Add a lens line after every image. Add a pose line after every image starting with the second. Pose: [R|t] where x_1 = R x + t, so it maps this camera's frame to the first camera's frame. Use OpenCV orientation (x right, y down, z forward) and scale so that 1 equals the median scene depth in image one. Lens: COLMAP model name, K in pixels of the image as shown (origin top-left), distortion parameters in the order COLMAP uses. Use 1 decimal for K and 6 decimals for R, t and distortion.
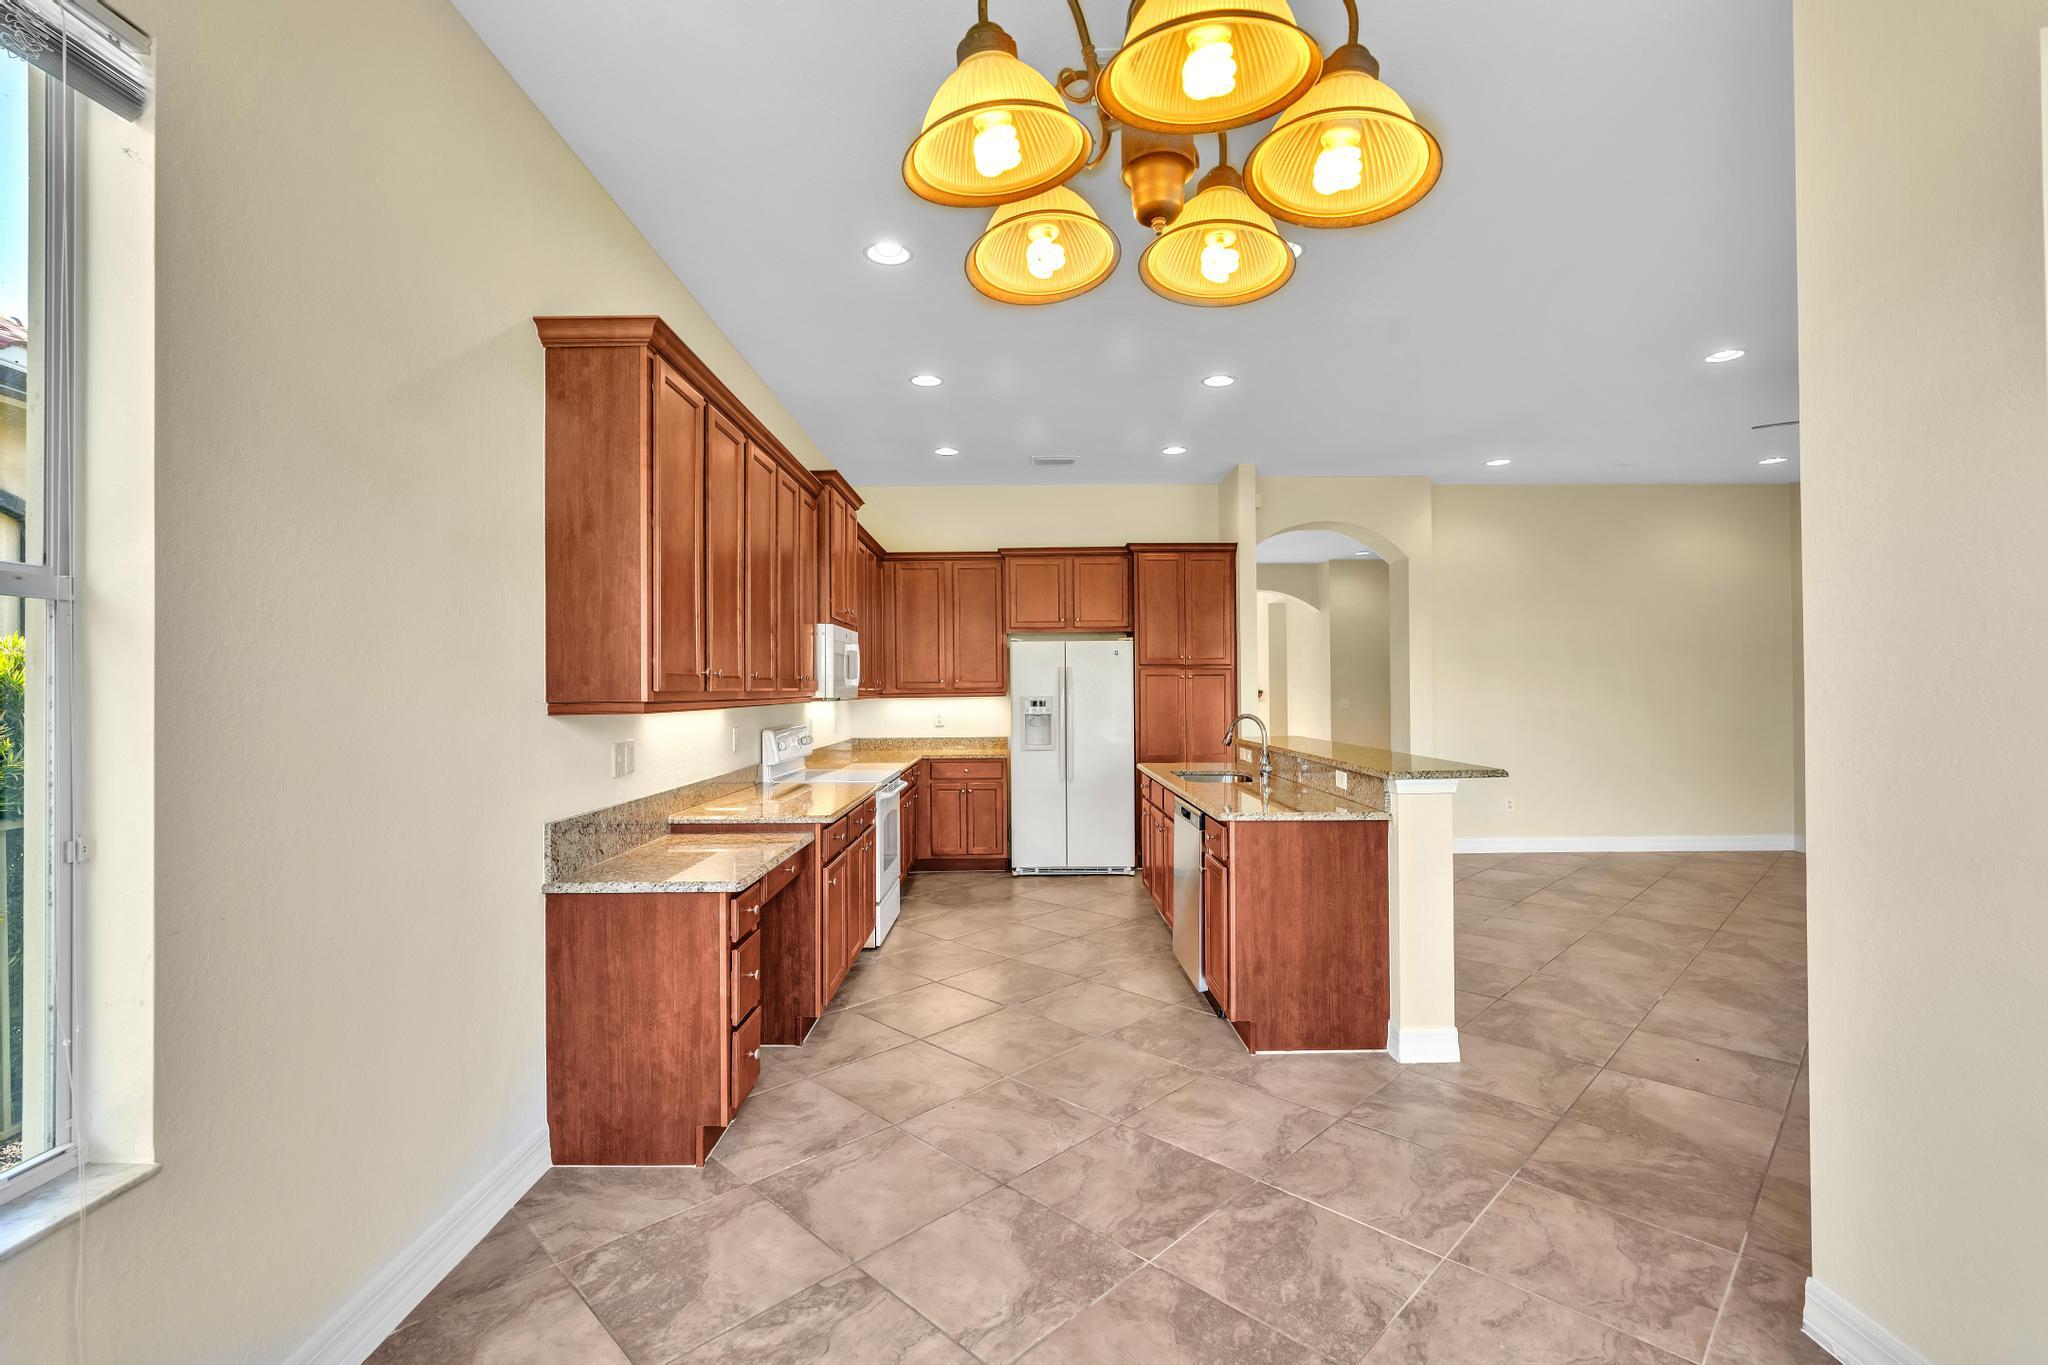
lens RADIAL K [[921.4, 0, 1021.8], [0, 921.4, 673.5], [0, 0, 1]] dist [0.000402, 0.000714]
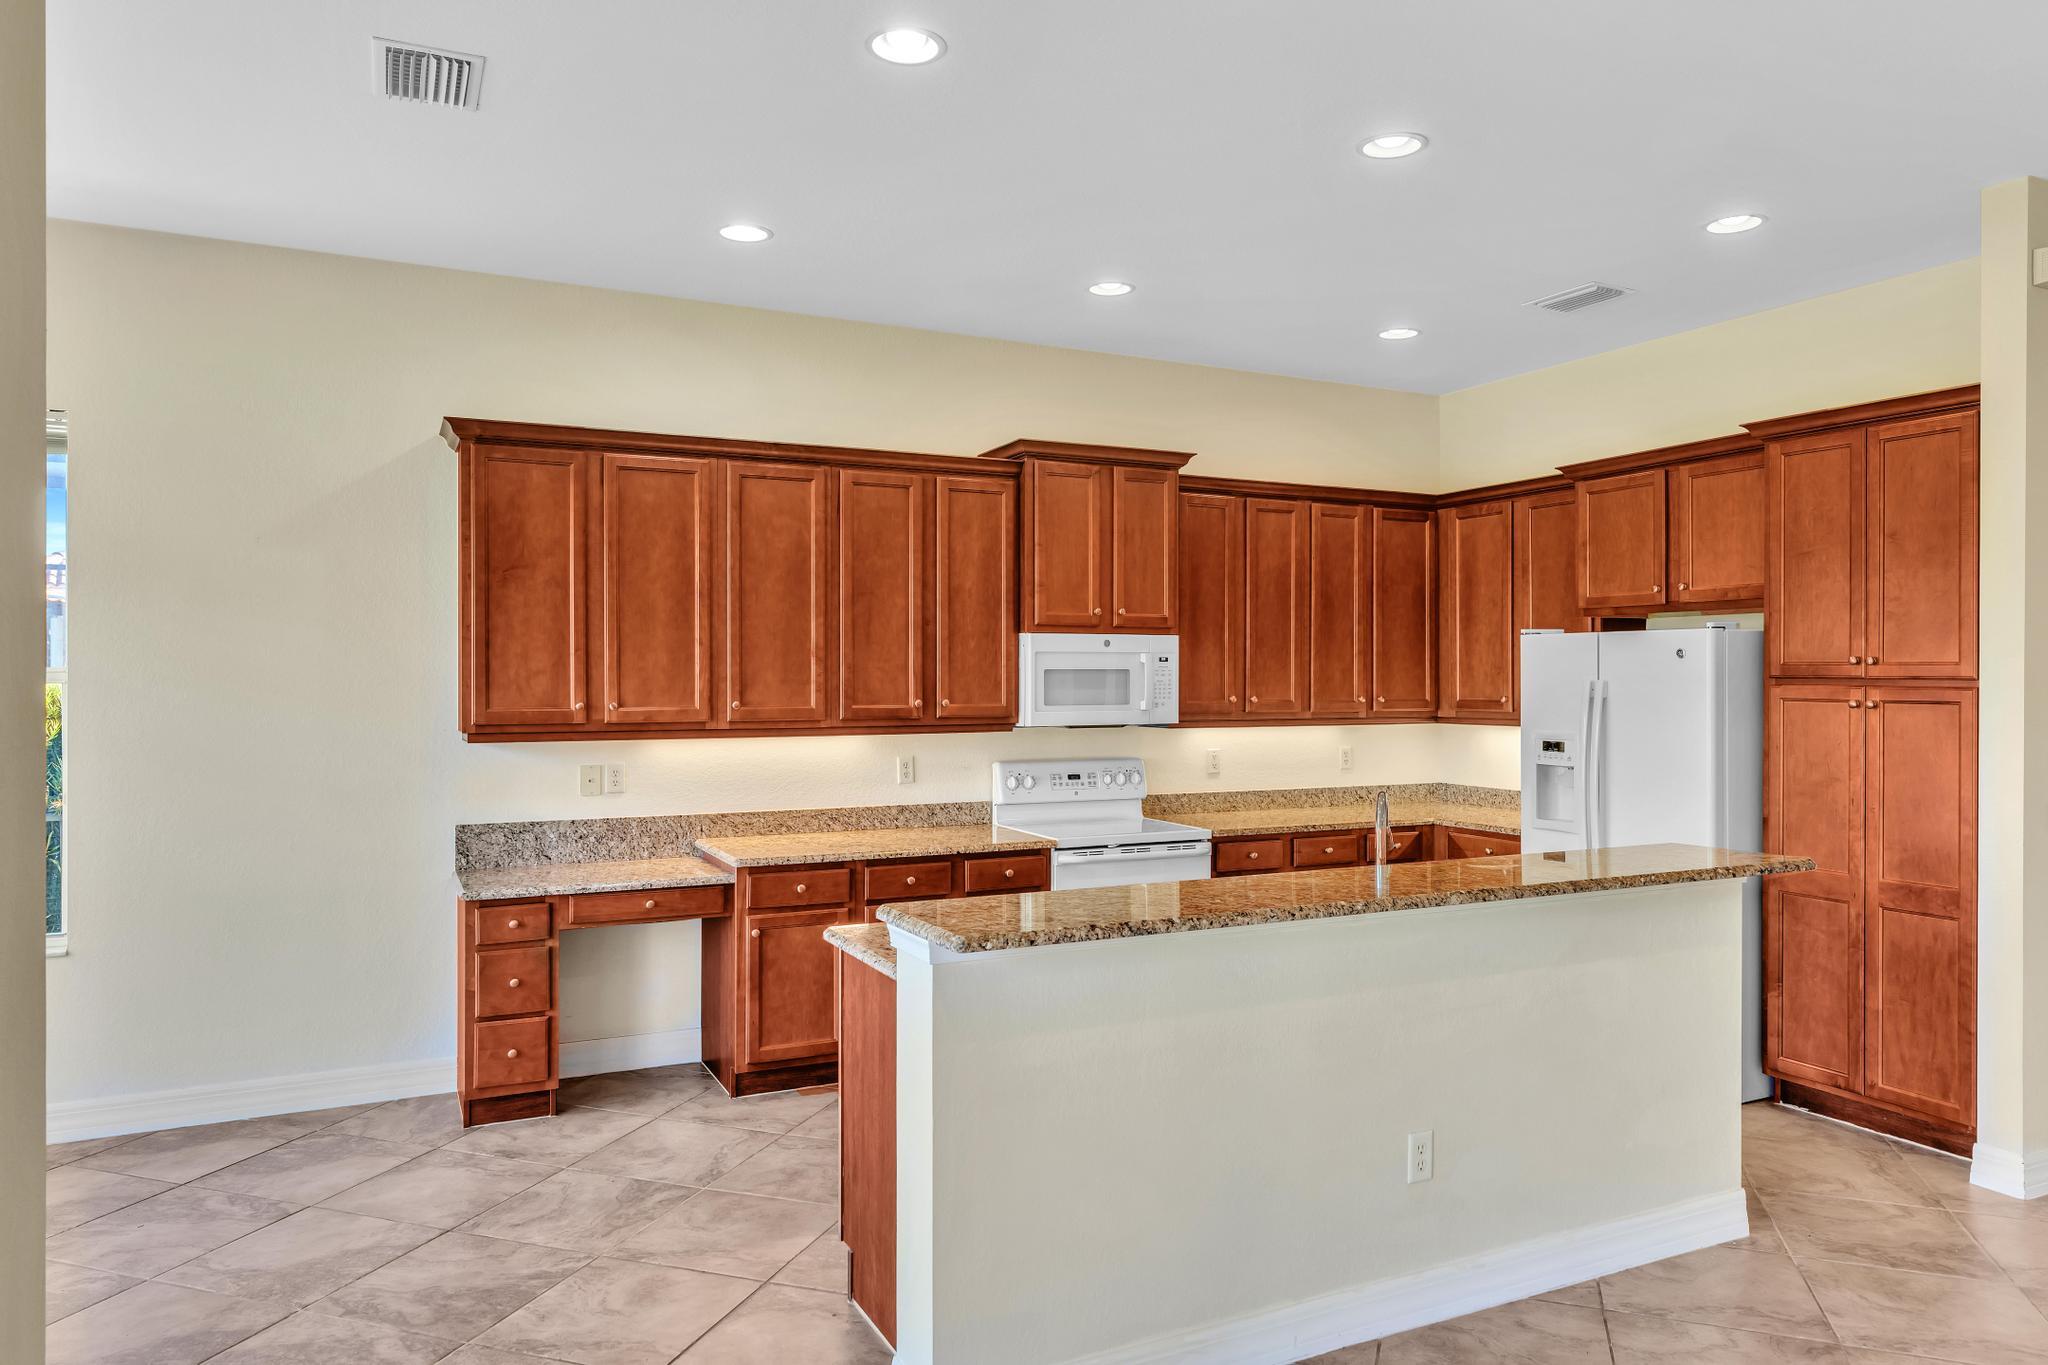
lens RADIAL K [[1335.9, 0, 1009.8], [0, 1335.9, 677.2], [0, 0, 1]] dist [-0.002773, 0.009346]
pose [[0.432654, 0.009115, -0.901514, 1.342886], [0.013096, 0.999780, 0.016394, -0.059149], [0.901465, -0.018899, 0.432439, 0.800884]]
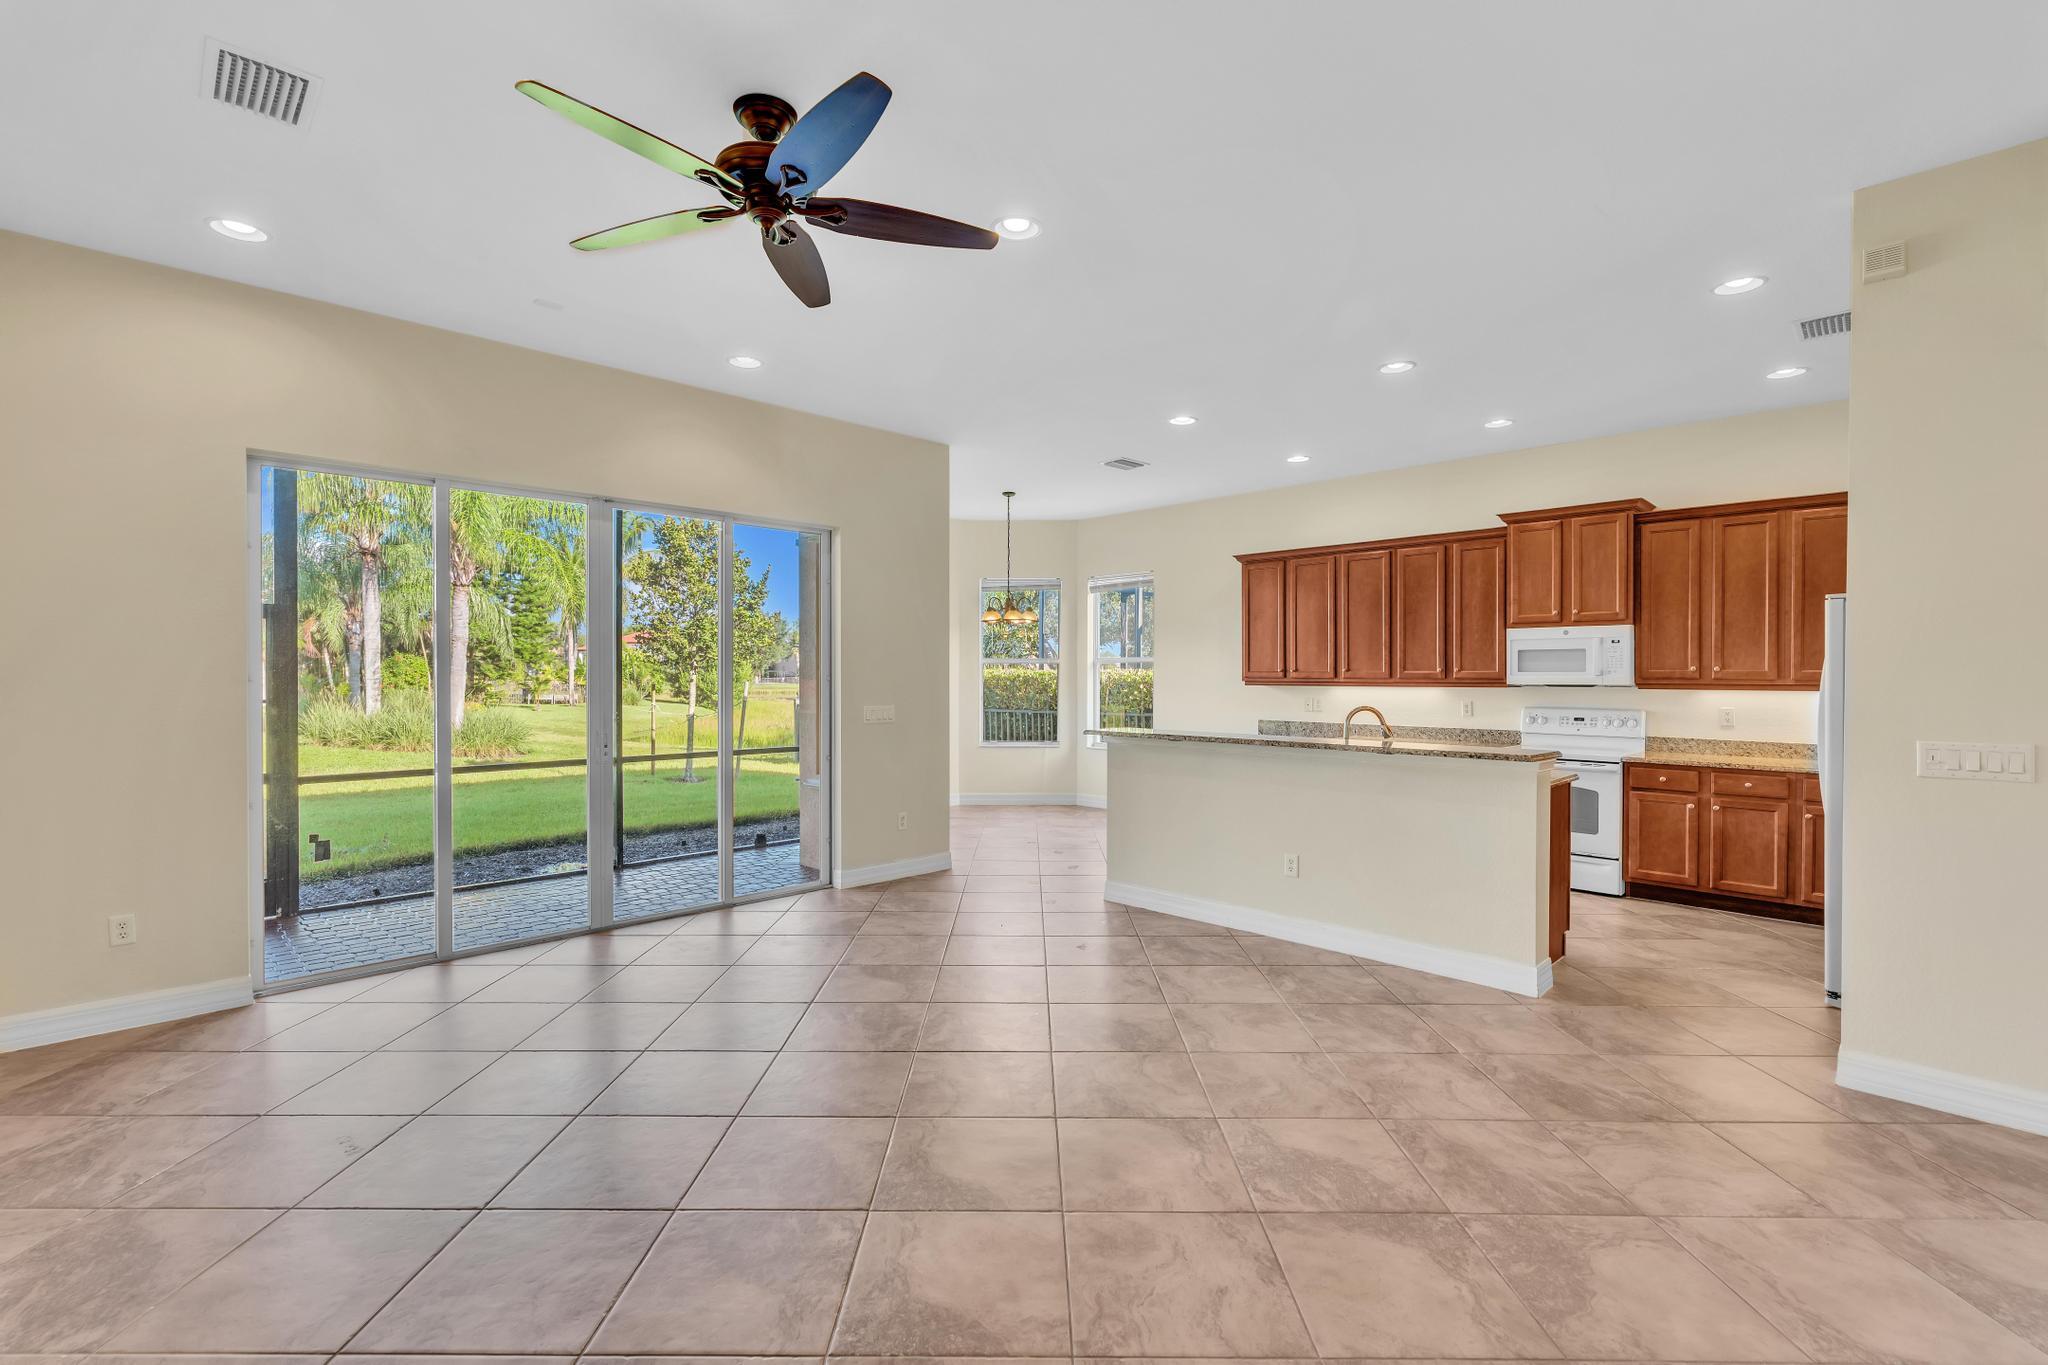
lens RADIAL K [[921.4, 0, 1028.4], [0, 921.4, 680.0], [0, 0, 1]] dist [0.000402, 0.000714]
pose [[-0.717361, 0.009688, -0.696634, 1.979517], [0.017024, 0.999849, -0.003627, 0.018634], [0.696494, -0.014461, -0.717417, 2.388488]]
